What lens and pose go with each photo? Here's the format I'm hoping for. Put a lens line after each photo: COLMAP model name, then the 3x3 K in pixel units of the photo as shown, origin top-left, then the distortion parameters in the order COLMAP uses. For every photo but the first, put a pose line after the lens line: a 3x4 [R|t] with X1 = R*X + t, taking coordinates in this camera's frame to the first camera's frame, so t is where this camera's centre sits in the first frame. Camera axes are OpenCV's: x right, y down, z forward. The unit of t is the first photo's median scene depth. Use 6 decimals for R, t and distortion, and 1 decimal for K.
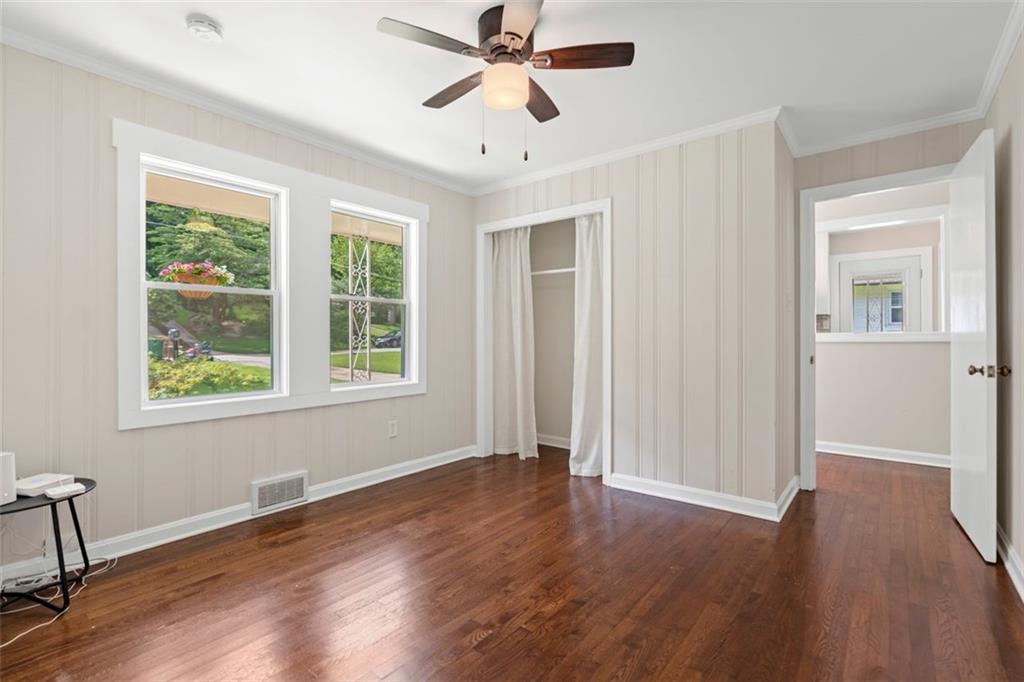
lens RADIAL K [[477.1, 0, 510.3], [0, 477.1, 340.1], [0, 0, 1]] dist [-0.001120, 0.000179]
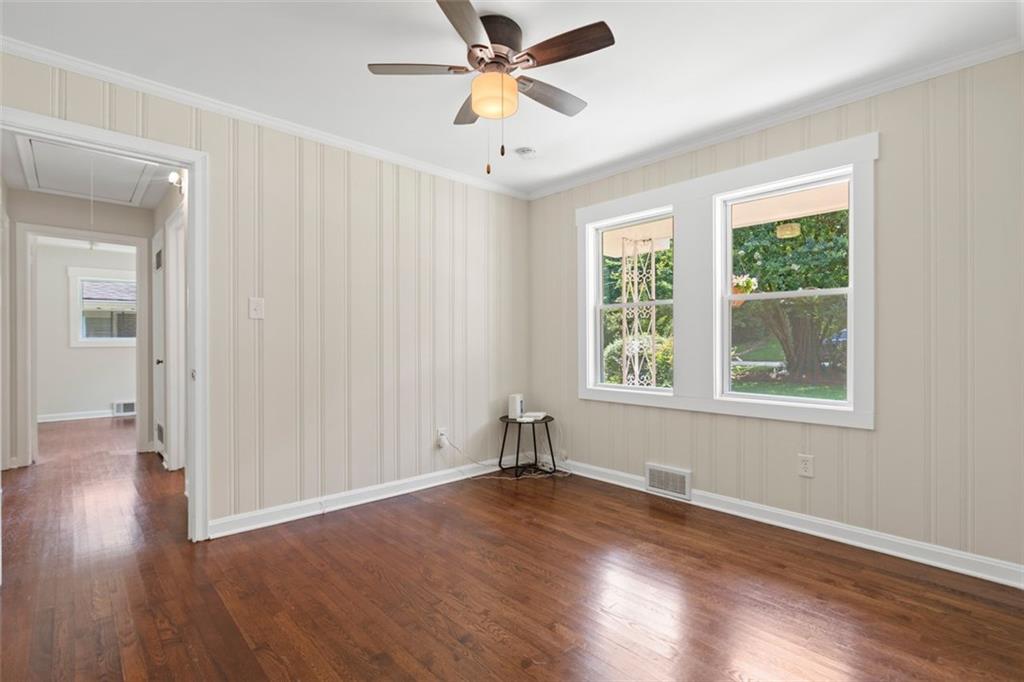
lens RADIAL K [[477.1, 0, 510.3], [0, 477.1, 340.1], [0, 0, 1]] dist [-0.001120, 0.000179]
pose [[-0.136524, -0.001711, -0.990635, 0.662179], [-0.005651, 0.999984, -0.000948, -0.005566], [0.990621, 0.005469, -0.136532, 0.781615]]
